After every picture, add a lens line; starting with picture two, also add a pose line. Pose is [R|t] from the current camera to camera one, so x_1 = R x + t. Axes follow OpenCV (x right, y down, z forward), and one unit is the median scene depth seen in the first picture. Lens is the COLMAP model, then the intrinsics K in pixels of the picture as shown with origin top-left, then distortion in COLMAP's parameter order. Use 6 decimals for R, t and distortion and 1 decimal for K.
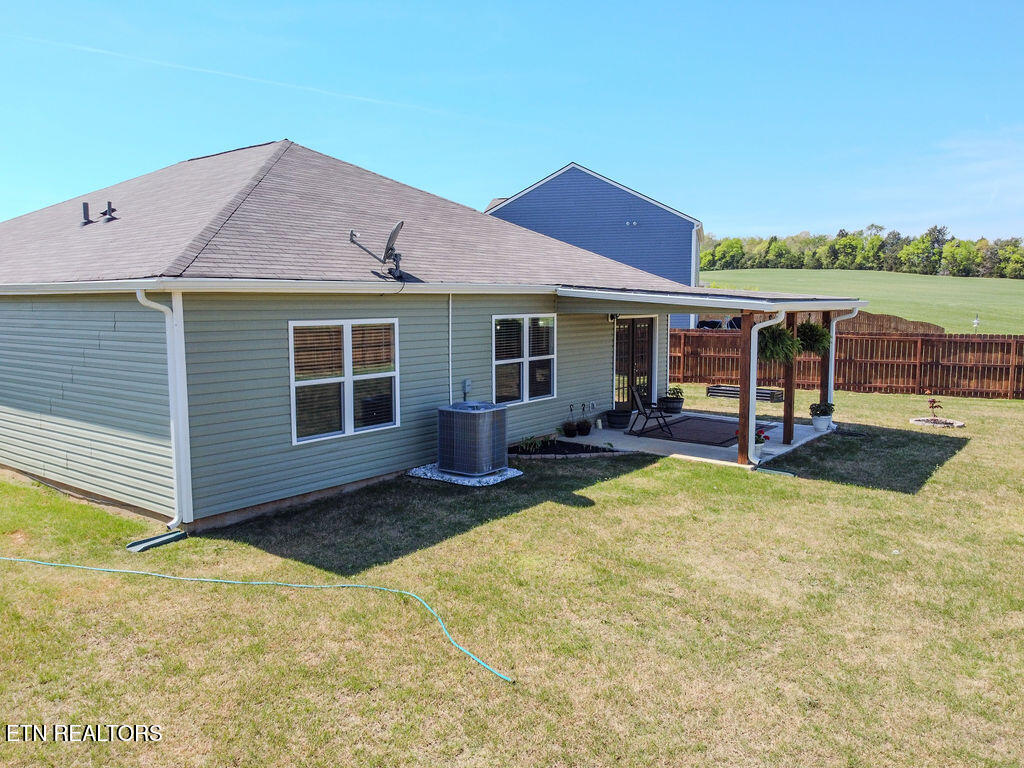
lens RADIAL K [[781.6, 0, 506.3], [0, 781.6, 385.3], [0, 0, 1]] dist [-0.000363, -0.000792]
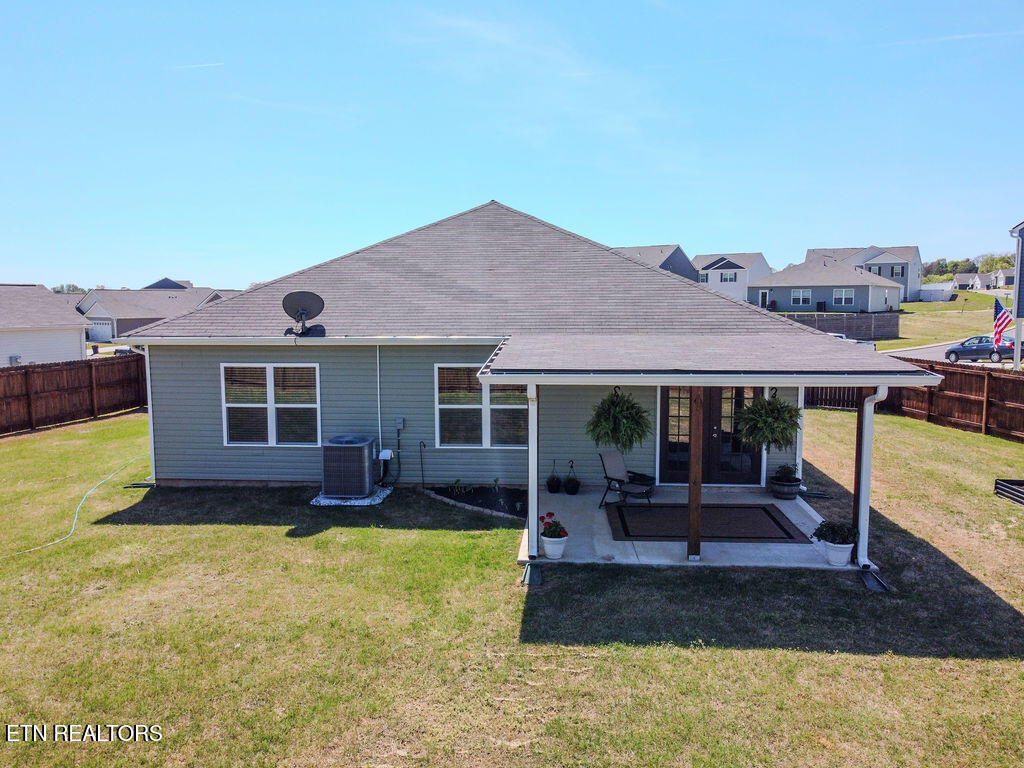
lens RADIAL K [[781.6, 0, 506.3], [0, 781.6, 385.3], [0, 0, 1]] dist [-0.000363, -0.000792]
pose [[0.546680, 0.094365, -0.832007, 1.158330], [-0.091270, 0.994425, 0.052816, -0.153126], [0.832353, 0.047064, 0.552245, 0.573377]]
